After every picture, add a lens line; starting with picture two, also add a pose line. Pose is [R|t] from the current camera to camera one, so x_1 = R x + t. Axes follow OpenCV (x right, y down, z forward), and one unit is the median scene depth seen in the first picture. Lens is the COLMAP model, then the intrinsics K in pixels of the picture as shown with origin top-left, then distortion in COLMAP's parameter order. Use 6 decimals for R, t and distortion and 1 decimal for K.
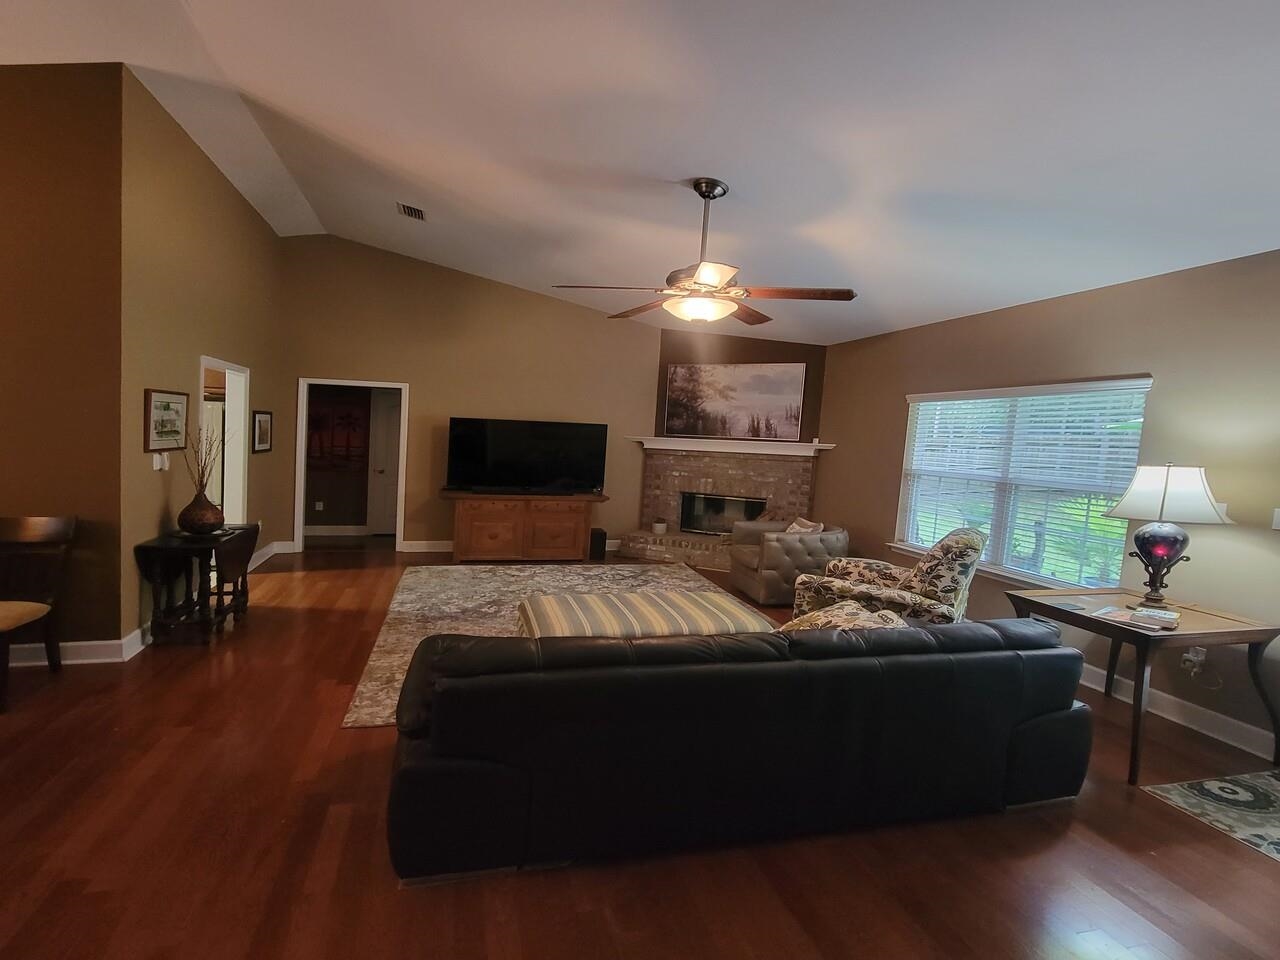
lens RADIAL K [[671.0, 0, 649.6], [0, 671.0, 471.8], [0, 0, 1]] dist [-0.004238, -0.001033]
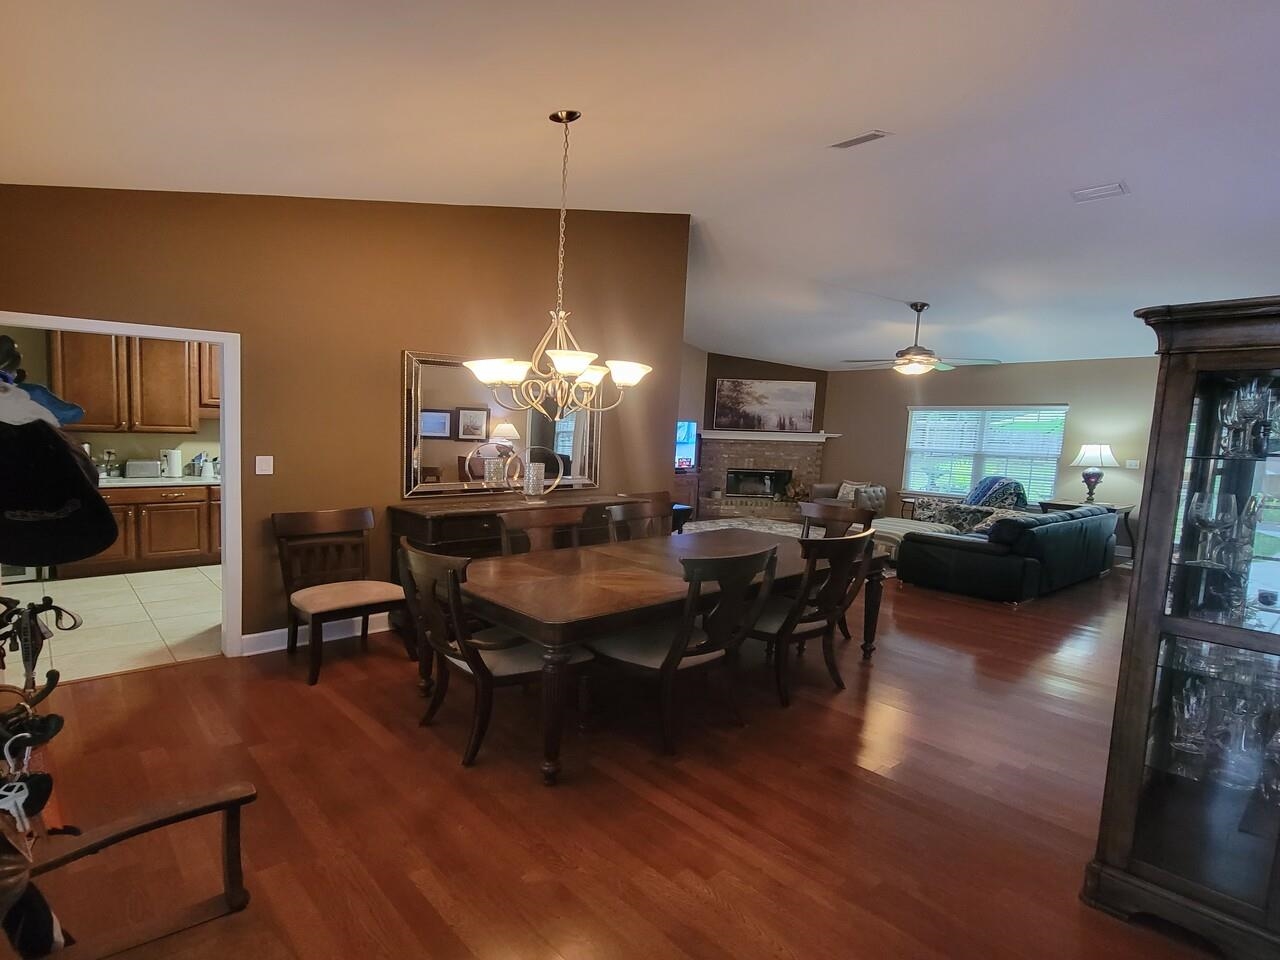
lens RADIAL K [[671.0, 0, 639.1], [0, 671.0, 482.1], [0, 0, 1]] dist [-0.004238, -0.001033]
pose [[0.902251, -0.048716, 0.428450, -0.787999], [0.029904, 0.998275, 0.050533, -0.020608], [-0.430173, -0.032781, 0.902151, -0.222780]]
